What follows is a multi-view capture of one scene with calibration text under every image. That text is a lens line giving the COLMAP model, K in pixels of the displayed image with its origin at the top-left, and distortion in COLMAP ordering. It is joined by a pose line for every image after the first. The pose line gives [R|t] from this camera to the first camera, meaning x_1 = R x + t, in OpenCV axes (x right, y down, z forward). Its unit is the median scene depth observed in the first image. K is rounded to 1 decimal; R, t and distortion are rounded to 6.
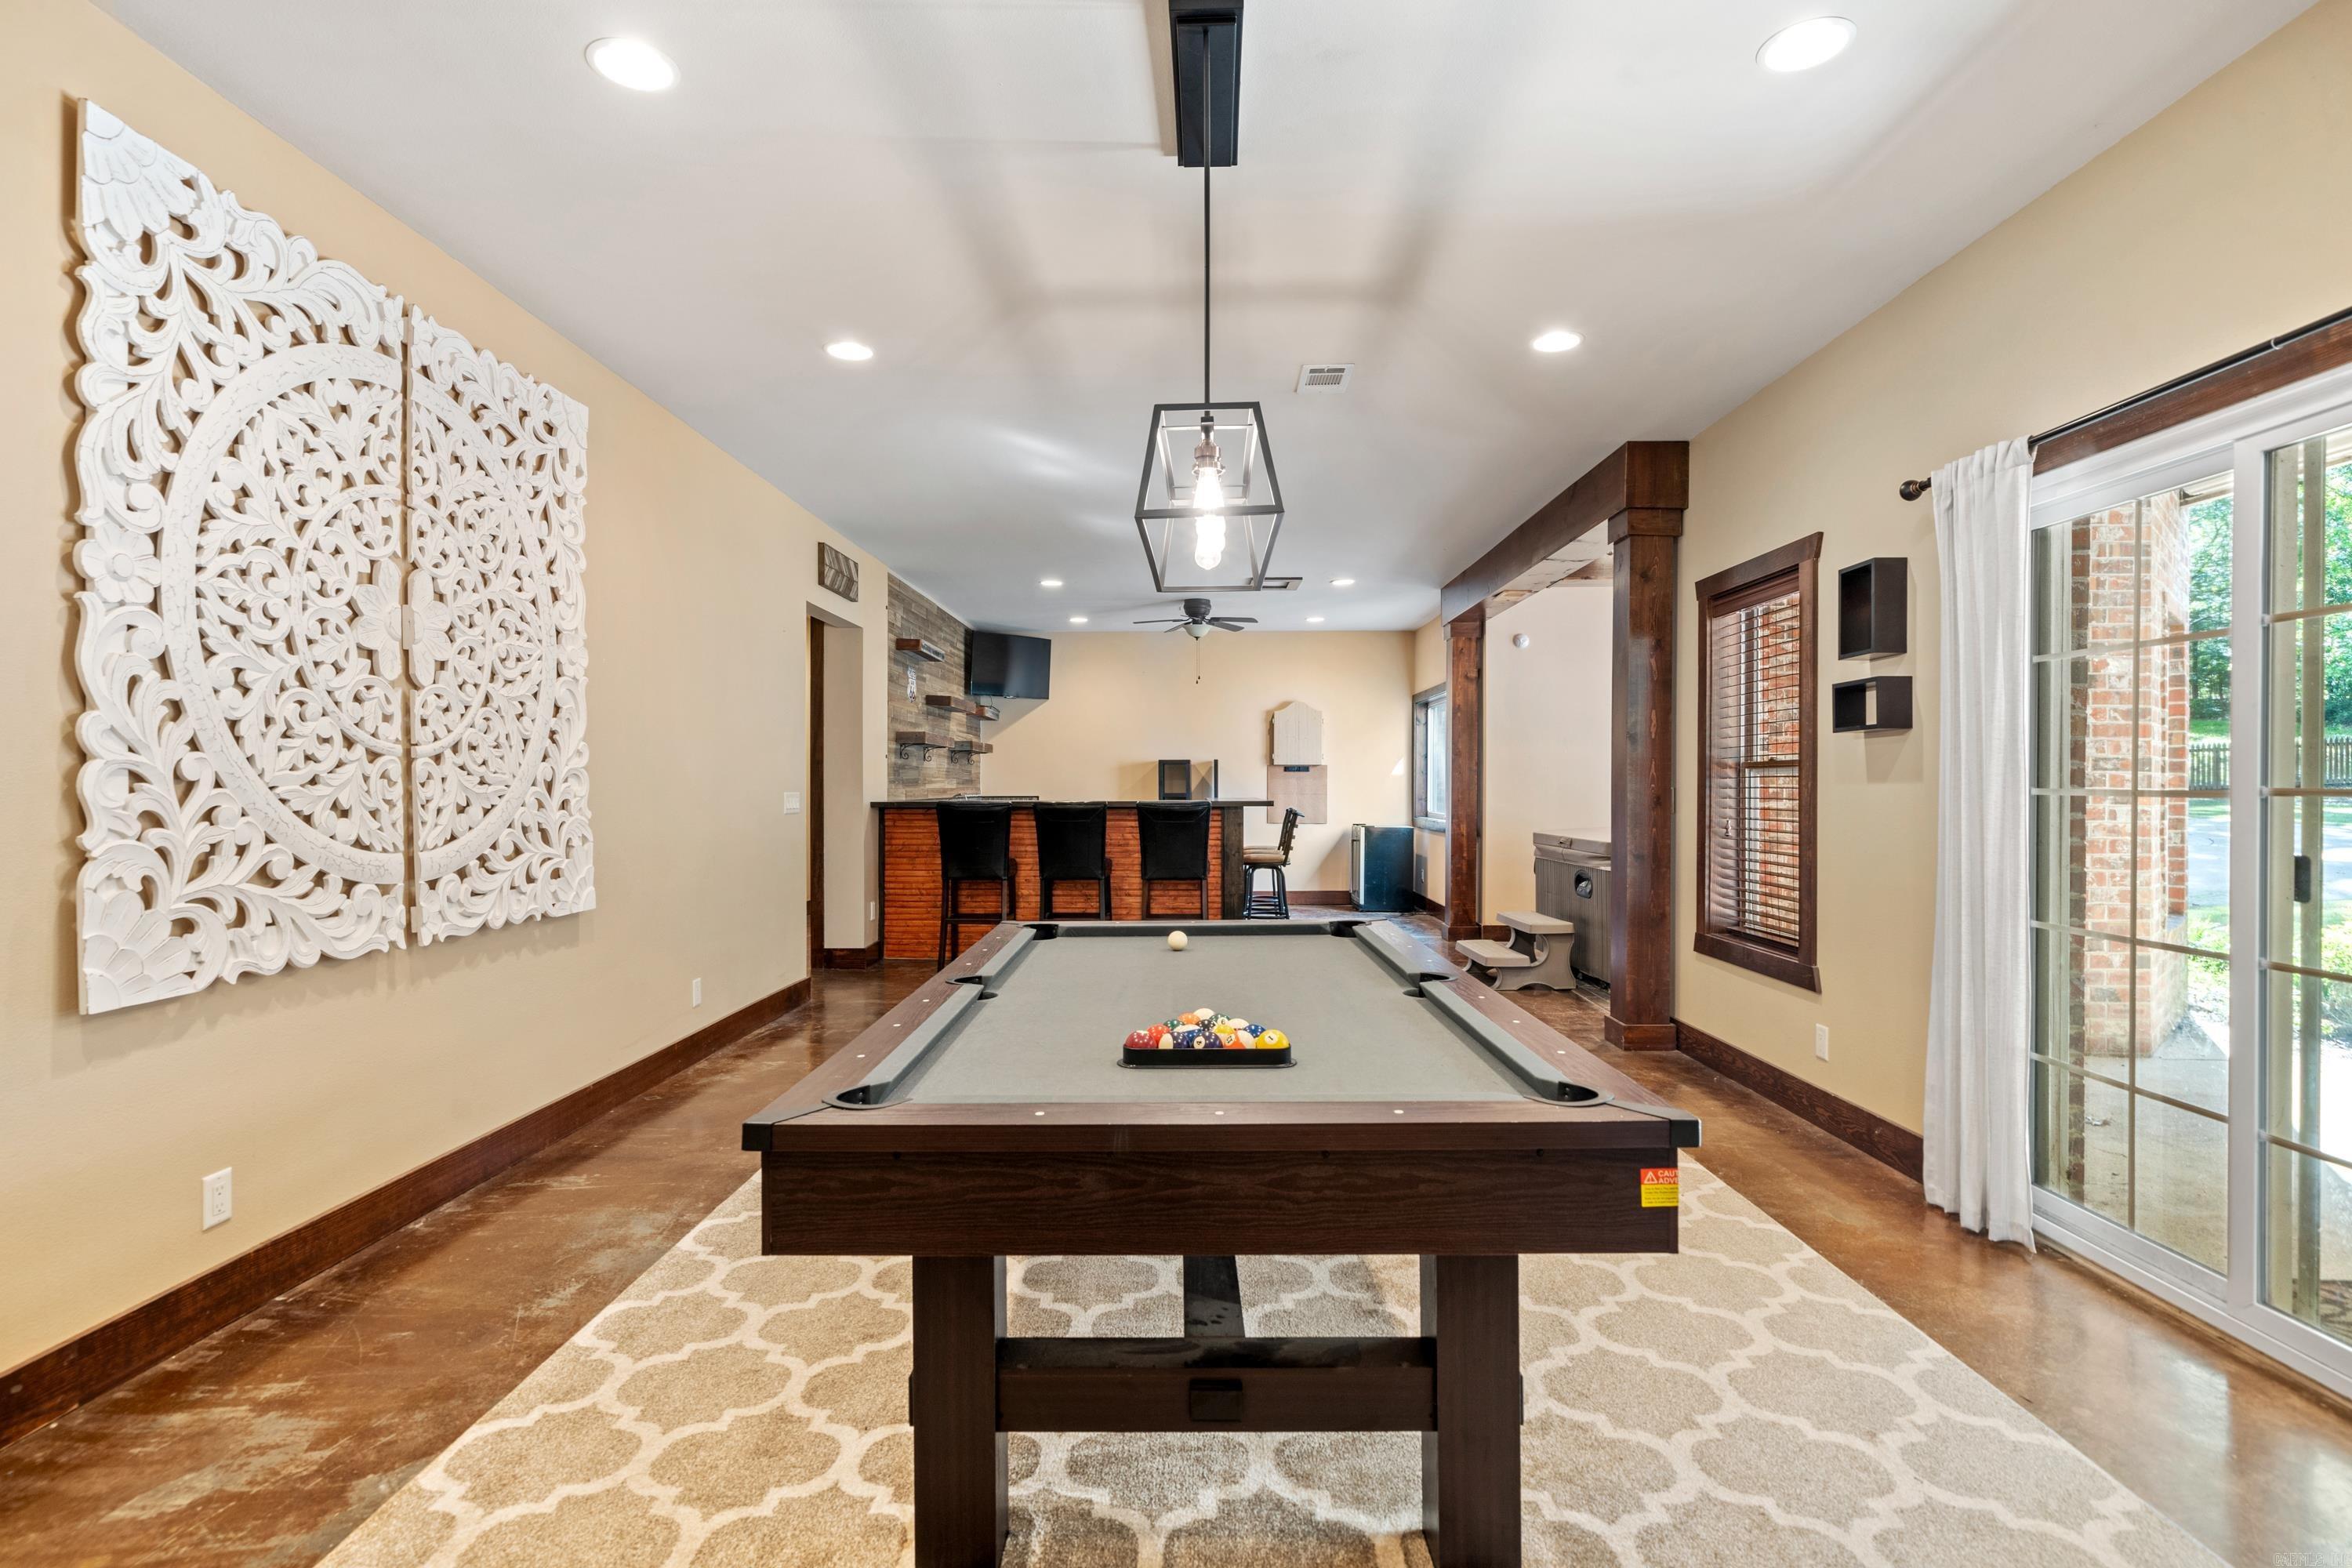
lens RADIAL K [[1127.4, 0, 1171.8], [0, 1127.4, 784.7], [0, 0, 1]] dist [0.005359, -0.000162]
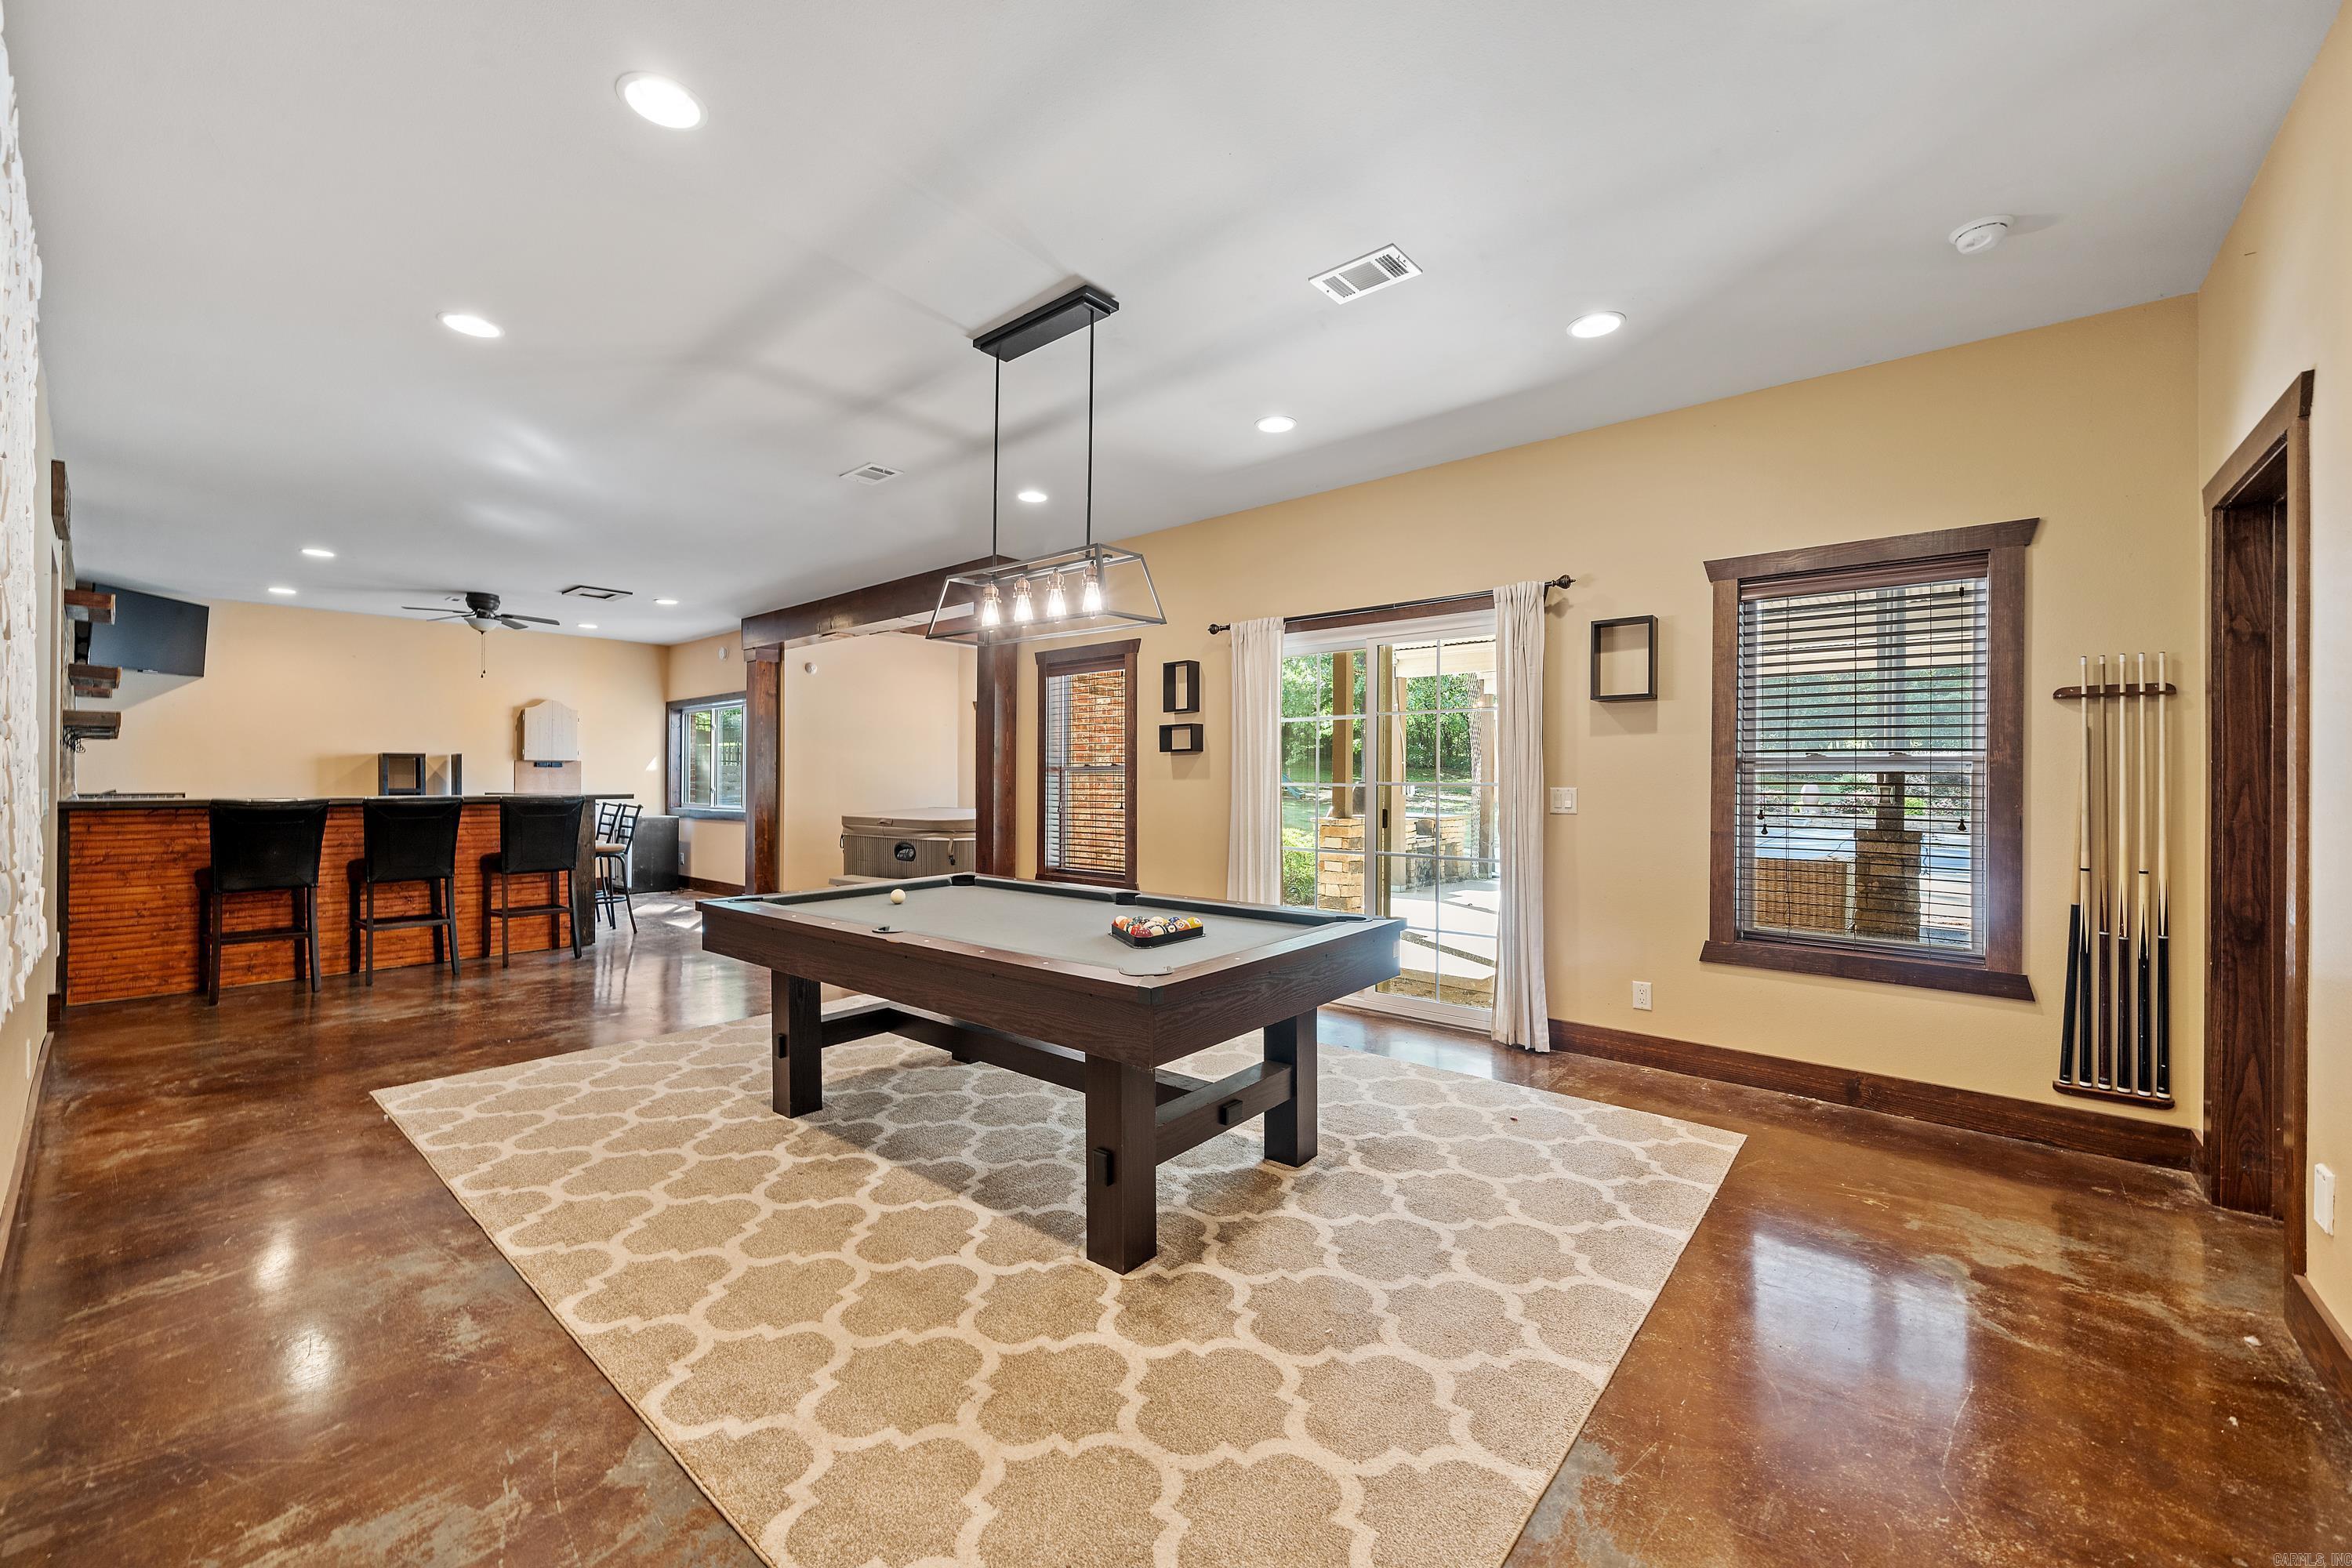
lens RADIAL K [[906.5, 0, 1169.6], [0, 906.5, 778.9], [0, 0, 1]] dist [0.001678, 0.000419]
pose [[0.638742, 0.002131, 0.769418, -0.593299], [-0.000978, 0.999998, -0.001959, 0.000766], [-0.769420, 0.000499, 0.638743, 0.063467]]
